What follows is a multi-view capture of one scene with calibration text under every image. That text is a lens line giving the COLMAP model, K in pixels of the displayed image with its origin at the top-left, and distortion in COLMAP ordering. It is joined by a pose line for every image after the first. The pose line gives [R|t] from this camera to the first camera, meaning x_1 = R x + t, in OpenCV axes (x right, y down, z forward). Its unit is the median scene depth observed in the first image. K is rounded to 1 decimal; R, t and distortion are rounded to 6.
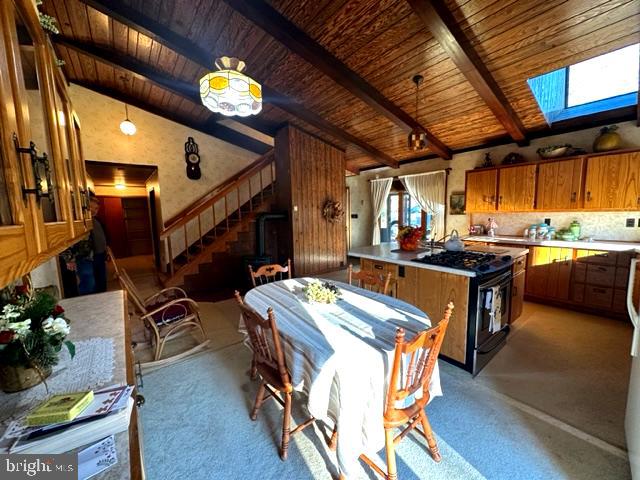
lens RADIAL K [[256.0, 0, 320.0], [0, 256.0, 240.0], [0, 0, 1]] dist [-0.000122, -0.000037]
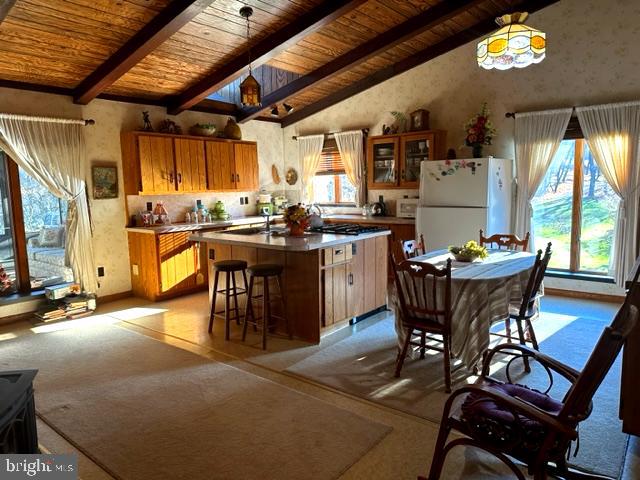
lens RADIAL K [[446.8, 0, 320.0], [0, 446.8, 240.0], [0, 0, 1]] dist [0.000348, -0.000429]
pose [[-0.214639, -0.085606, 0.972935, -0.756238], [0.134993, 0.983991, 0.116360, -0.068254], [-0.967320, 0.156314, -0.199647, 0.885358]]
